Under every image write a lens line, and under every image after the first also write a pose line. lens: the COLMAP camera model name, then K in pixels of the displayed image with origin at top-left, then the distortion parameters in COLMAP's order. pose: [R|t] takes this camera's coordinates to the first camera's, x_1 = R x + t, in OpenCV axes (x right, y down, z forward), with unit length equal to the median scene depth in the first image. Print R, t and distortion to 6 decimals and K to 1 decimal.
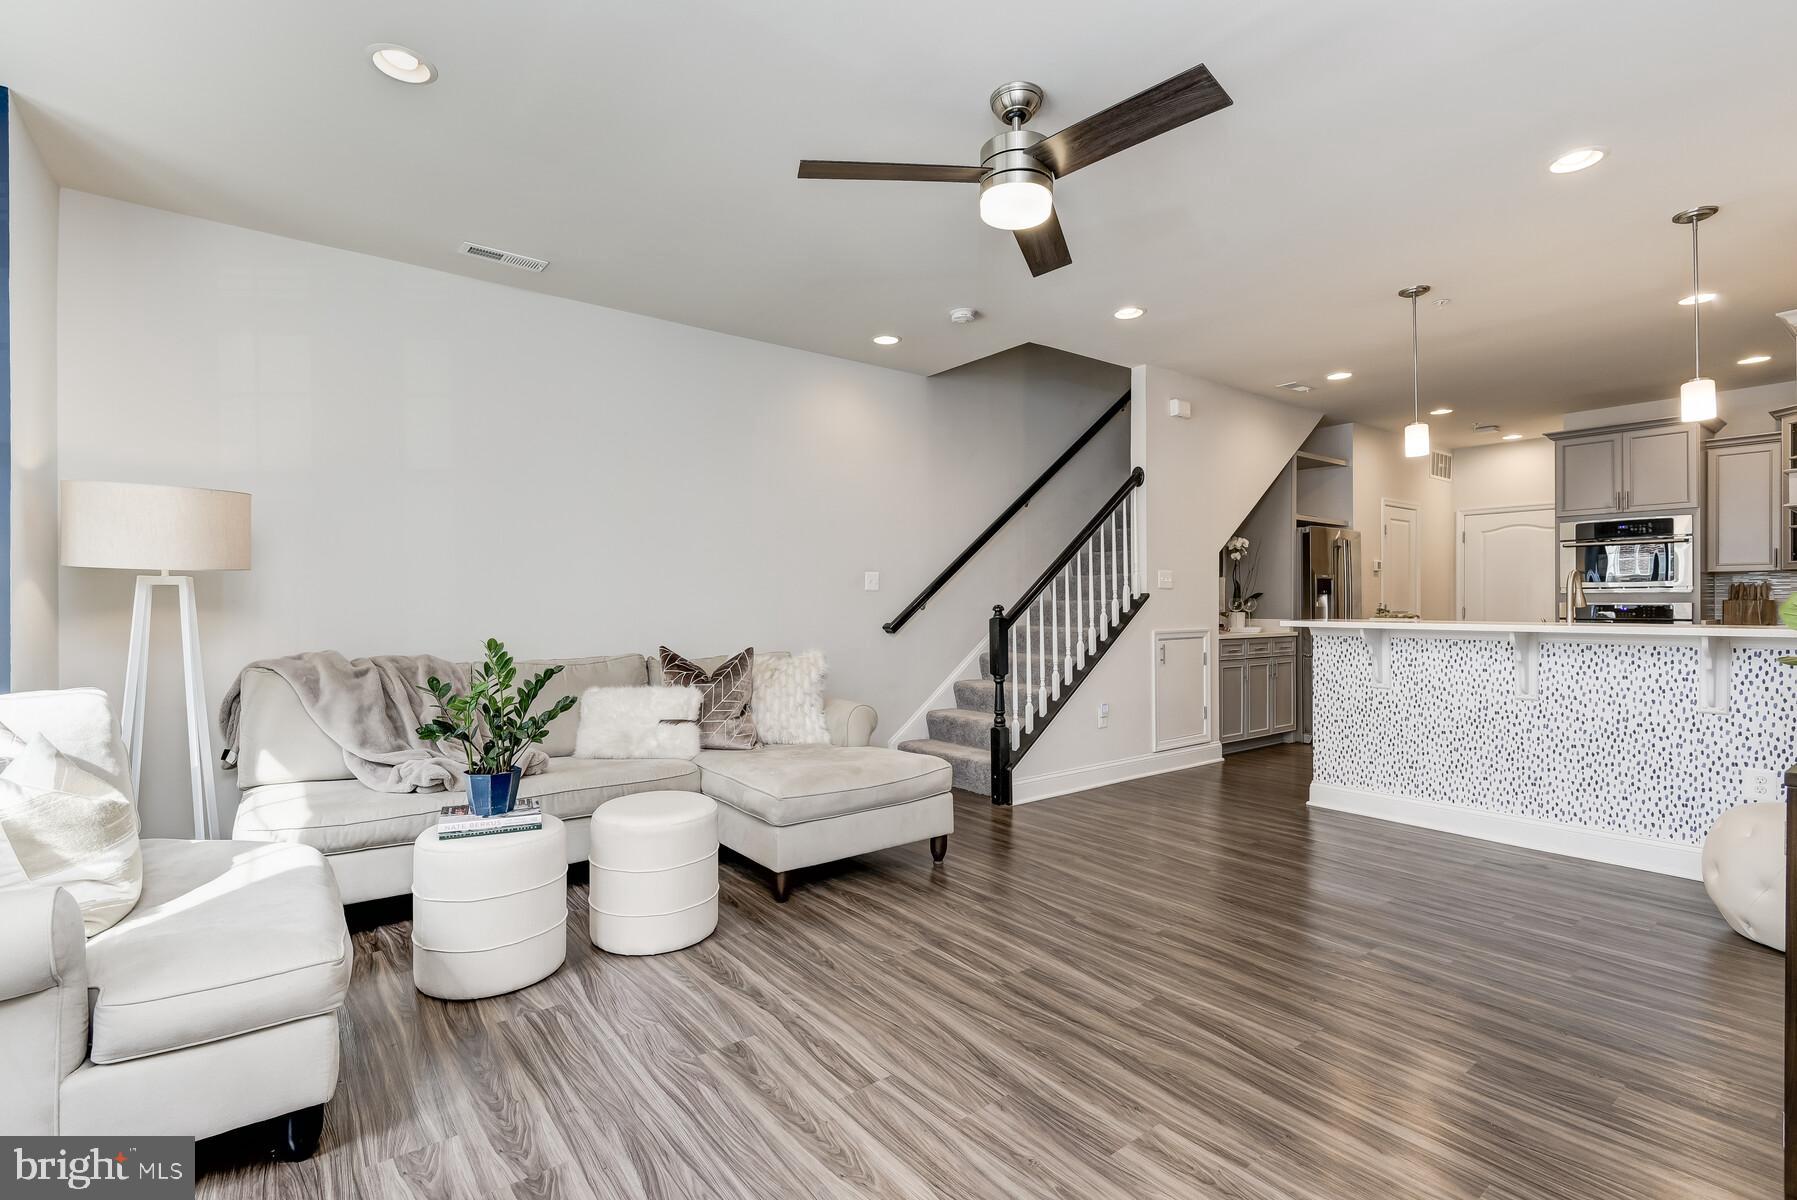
lens RADIAL K [[815.5, 0, 881.9], [0, 815.5, 606.1], [0, 0, 1]] dist [0.009945, -0.006366]
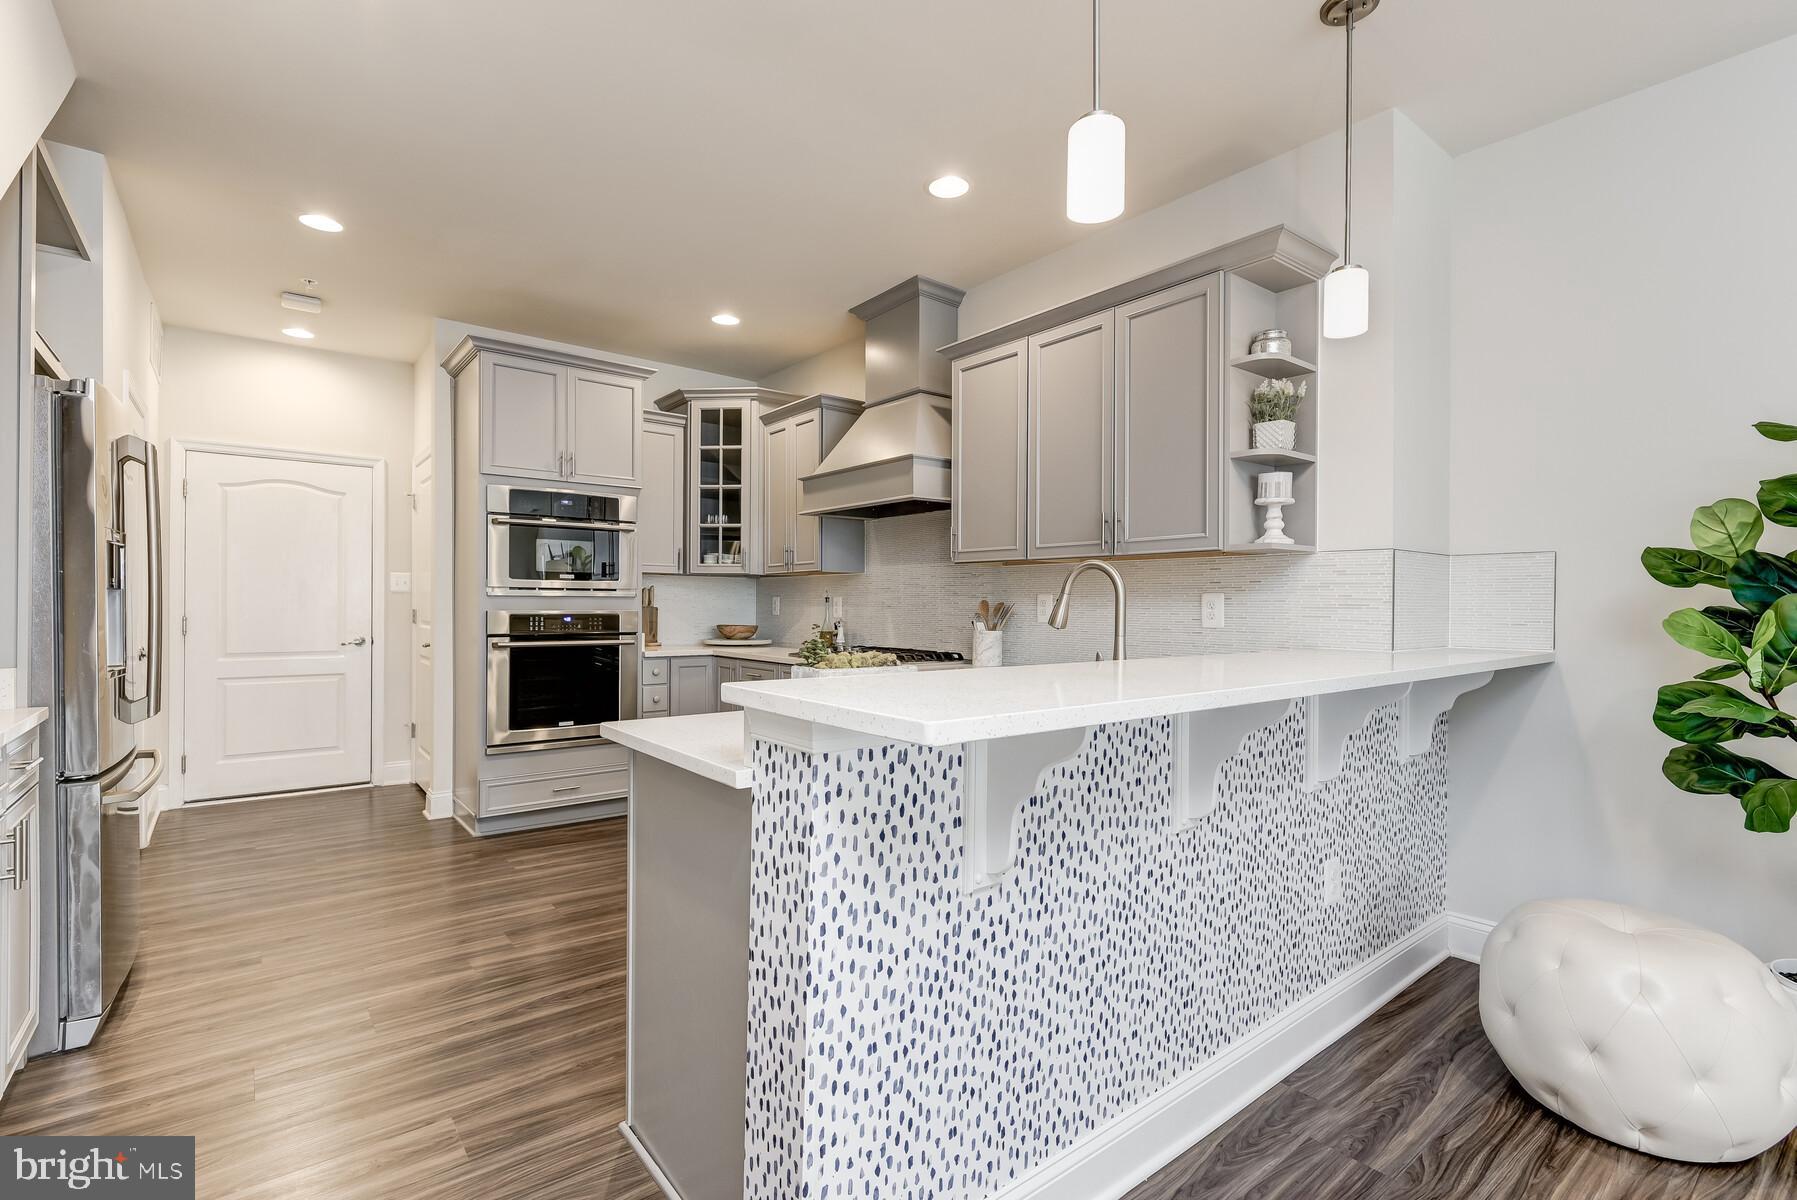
lens RADIAL K [[815.5, 0, 887.8], [0, 815.5, 609.2], [0, 0, 1]] dist [0.009945, -0.006366]
pose [[-0.023196, -0.002100, 0.999729, 0.308839], [-0.003744, 0.999991, 0.002014, -0.012147], [-0.999724, -0.003697, -0.023204, 1.124678]]
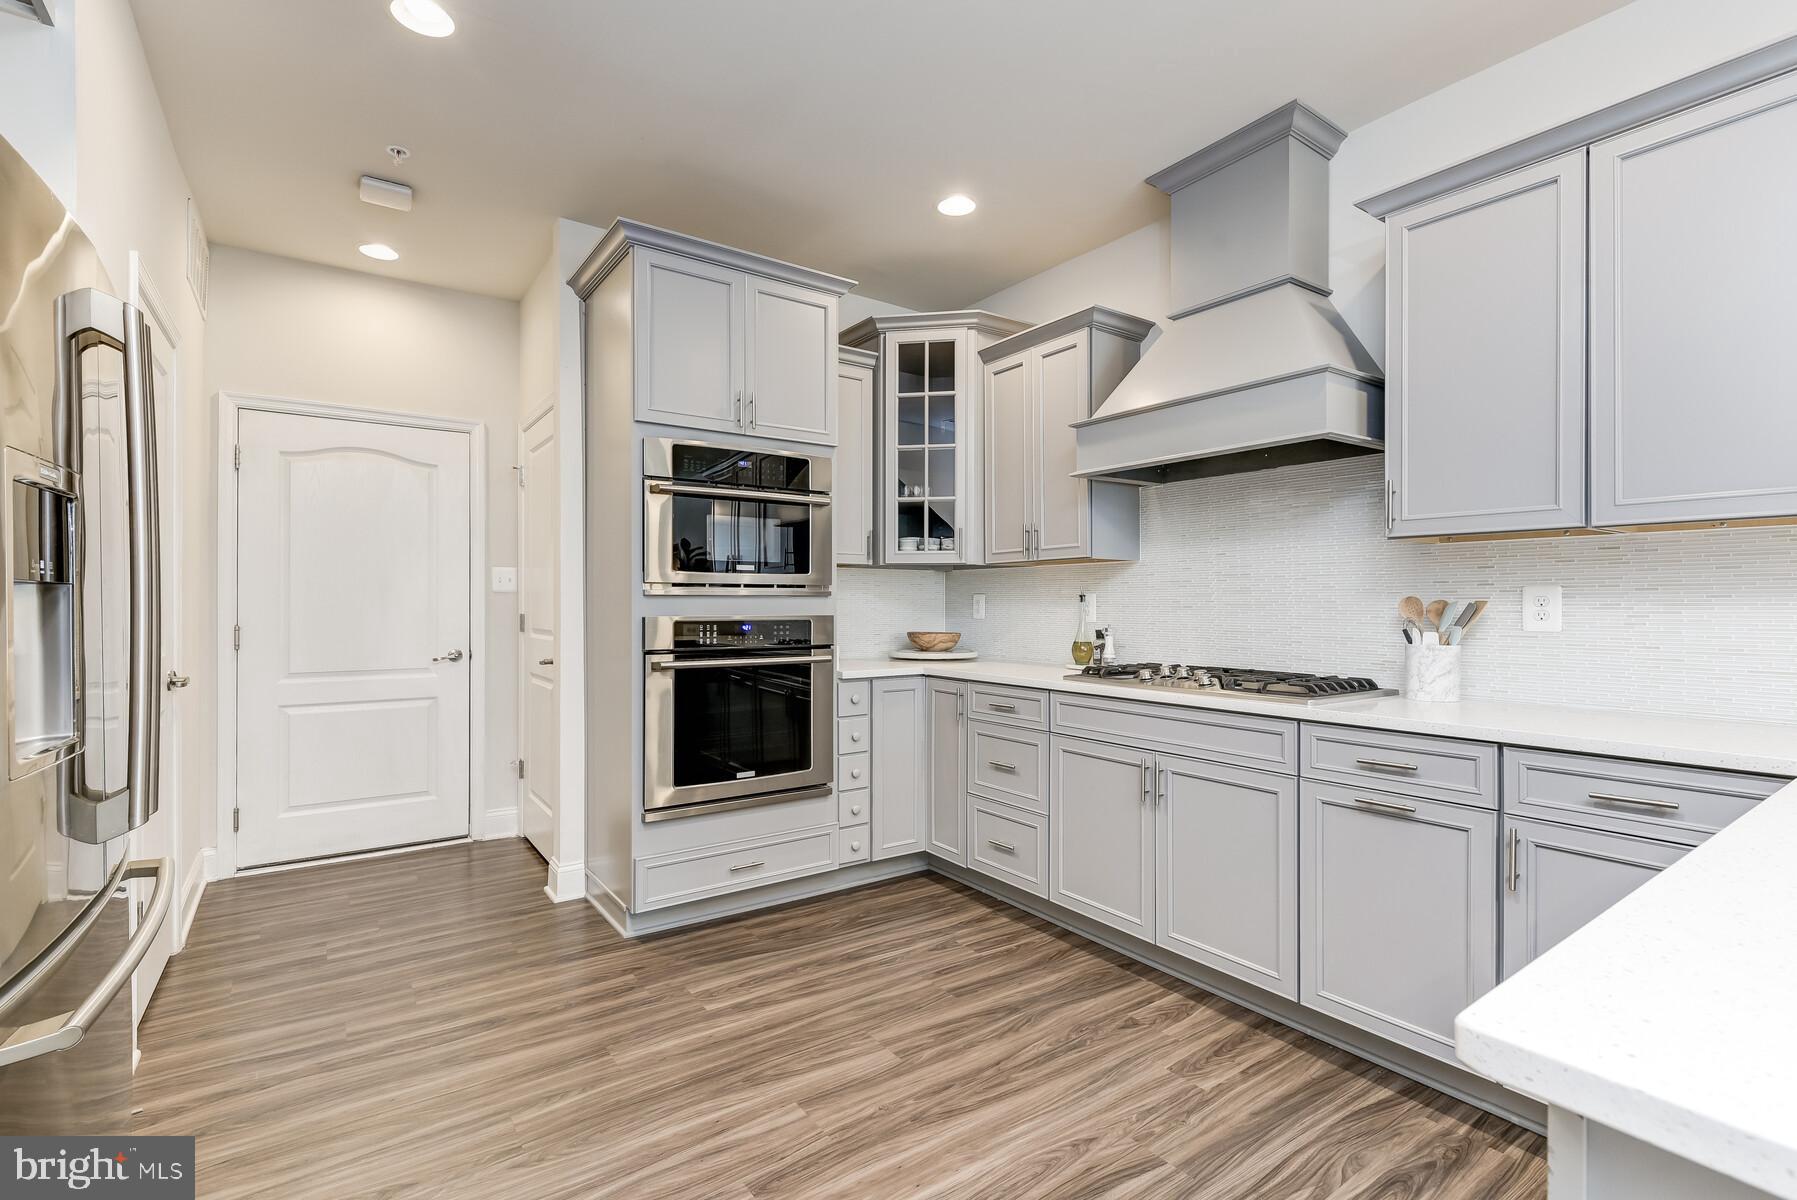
lens RADIAL K [[815.5, 0, 888.4], [0, 815.5, 604.5], [0, 0, 1]] dist [0.009945, -0.006366]
pose [[0.033068, 0.003330, 0.999448, 0.628263], [0.002279, 0.999992, -0.003408, -0.013979], [-0.999451, 0.002390, 0.033060, 1.359421]]
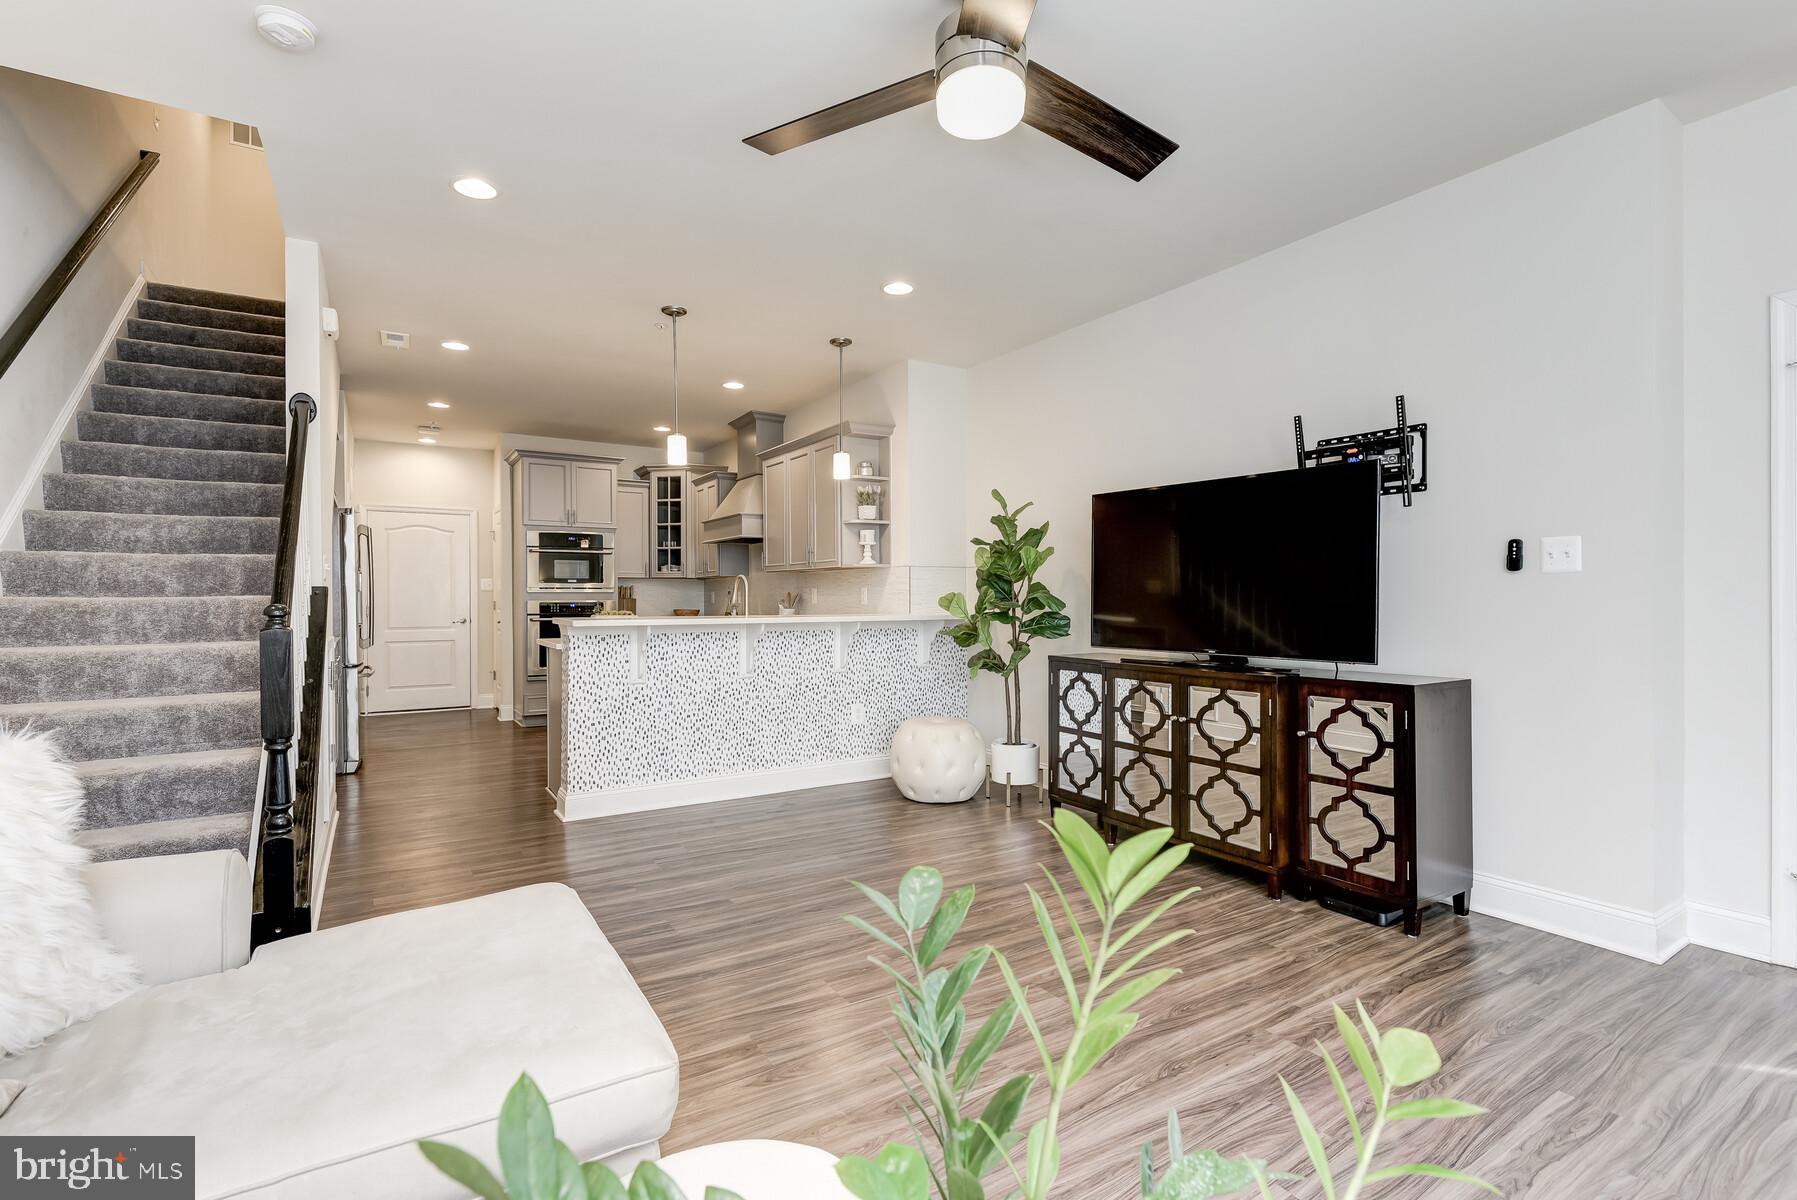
lens RADIAL K [[815.5, 0, 887.2], [0, 815.5, 602.3], [0, 0, 1]] dist [0.009945, -0.006366]
pose [[0.084412, -0.002013, 0.996429, -0.407095], [0.005258, 0.999985, 0.001574, -0.001590], [-0.996417, 0.005107, 0.084422, 0.648765]]
